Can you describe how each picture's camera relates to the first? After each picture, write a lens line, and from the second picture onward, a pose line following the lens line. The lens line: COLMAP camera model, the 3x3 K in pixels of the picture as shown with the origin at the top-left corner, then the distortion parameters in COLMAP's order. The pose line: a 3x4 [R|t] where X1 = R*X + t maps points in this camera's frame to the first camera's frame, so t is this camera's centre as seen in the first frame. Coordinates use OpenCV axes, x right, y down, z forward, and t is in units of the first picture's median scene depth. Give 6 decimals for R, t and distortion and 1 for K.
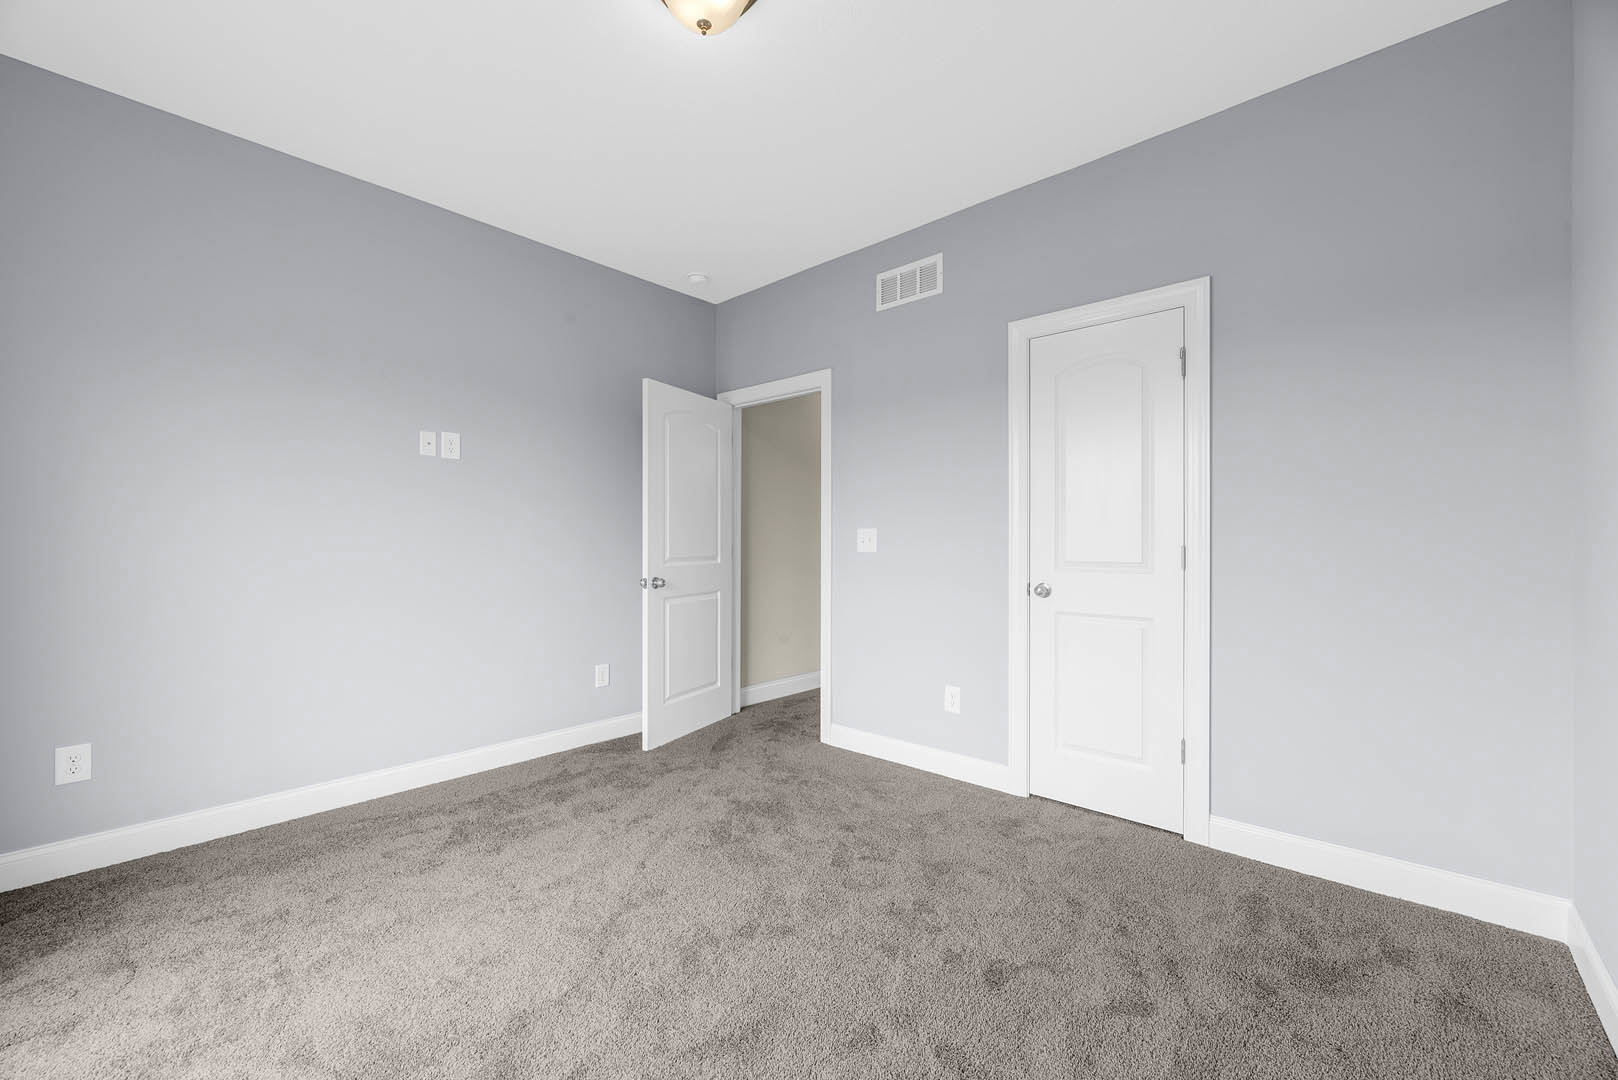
lens RADIAL K [[655.5, 0, 803.8], [0, 655.5, 547.6], [0, 0, 1]] dist [-0.002429, -0.000054]
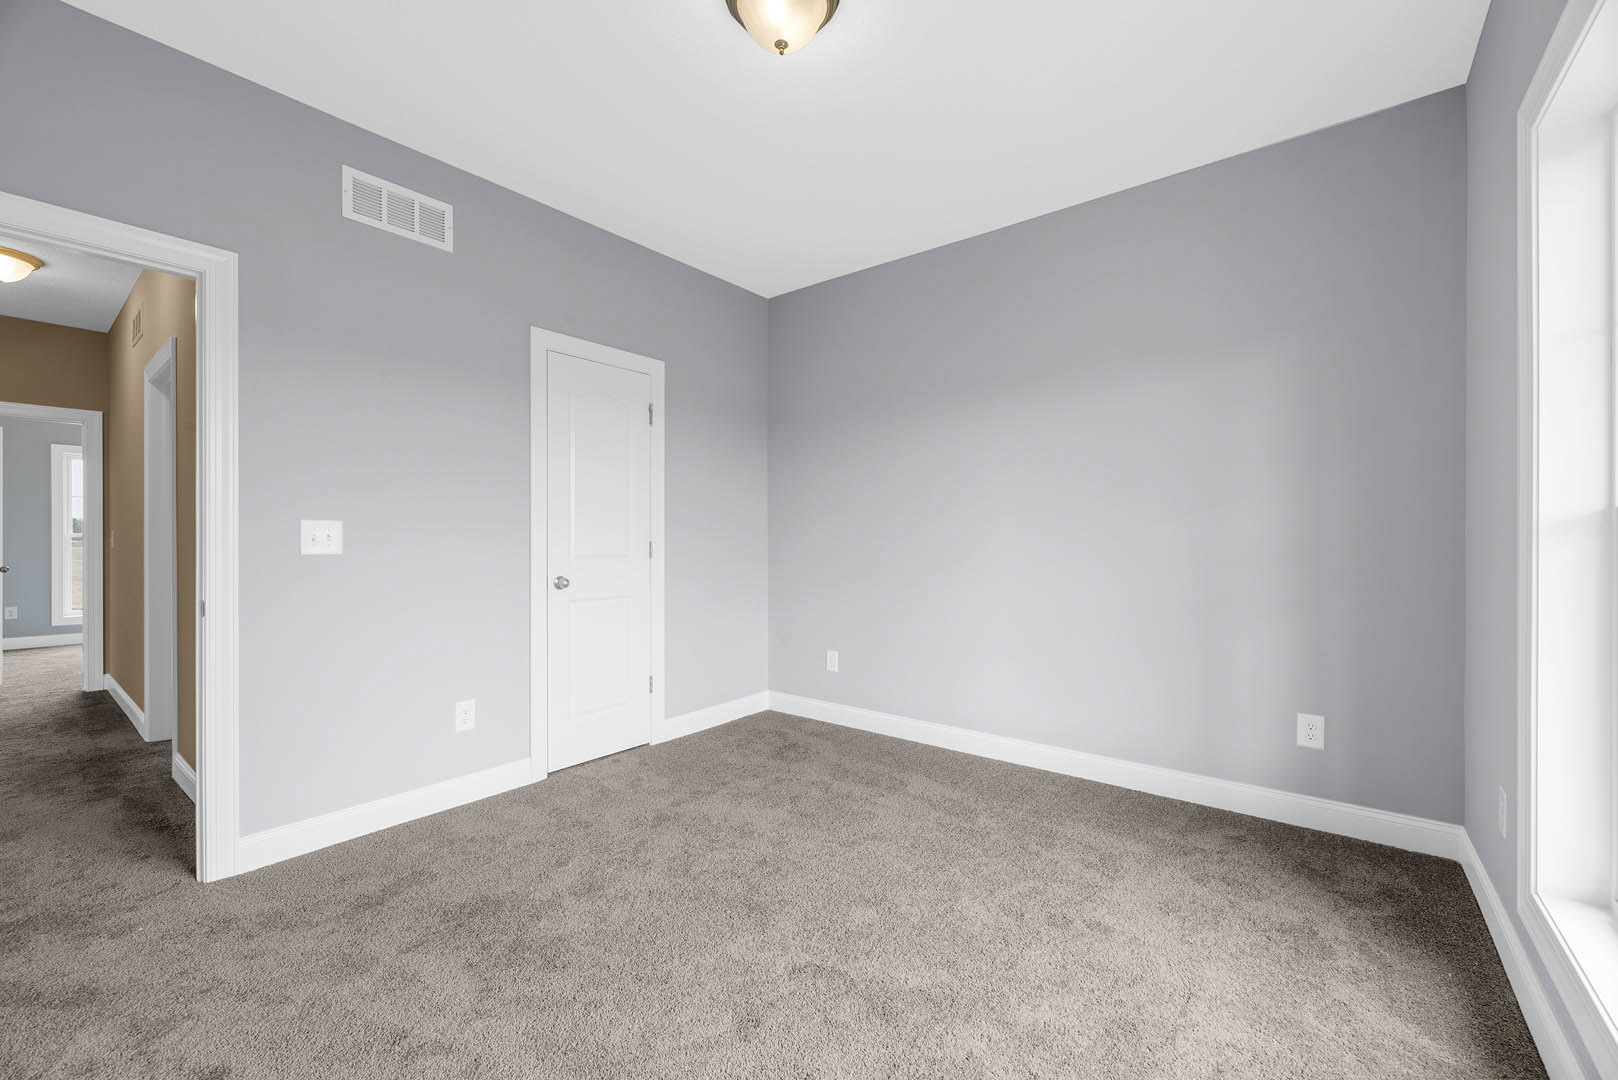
lens RADIAL K [[650.7, 0, 804.0], [0, 650.7, 542.6], [0, 0, 1]] dist [0.000006, 0.000004]
pose [[-0.065654, -0.009762, 0.997795, -0.752264], [0.004028, 0.999941, 0.010048, -0.012142], [-0.997834, 0.004679, -0.065610, 0.653080]]
